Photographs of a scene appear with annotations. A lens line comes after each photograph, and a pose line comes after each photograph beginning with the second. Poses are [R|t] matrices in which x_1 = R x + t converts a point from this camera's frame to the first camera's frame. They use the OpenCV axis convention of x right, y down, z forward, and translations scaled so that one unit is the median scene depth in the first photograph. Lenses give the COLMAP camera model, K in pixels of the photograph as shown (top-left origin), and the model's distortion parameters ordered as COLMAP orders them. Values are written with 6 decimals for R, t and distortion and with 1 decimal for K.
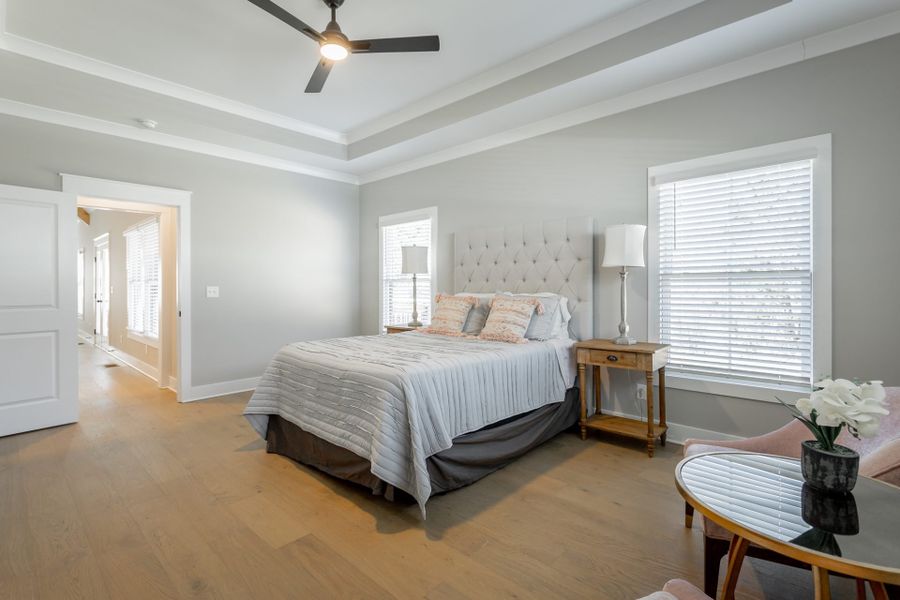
lens RADIAL K [[425.2, 0, 444.5], [0, 425.2, 295.5], [0, 0, 1]] dist [0.000359, 0.002112]
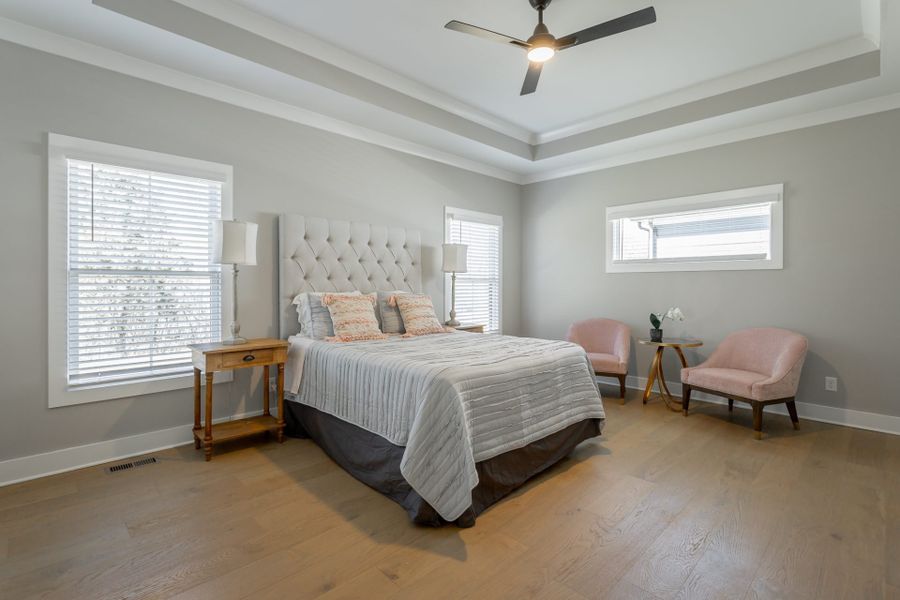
lens RADIAL K [[425.2, 0, 449.6], [0, 425.2, 296.1], [0, 0, 1]] dist [0.000359, 0.002112]
pose [[0.036543, -0.020778, 0.999116, -1.060268], [0.018563, 0.999625, 0.020110, -0.016391], [-0.999160, 0.017812, 0.036915, 0.972192]]
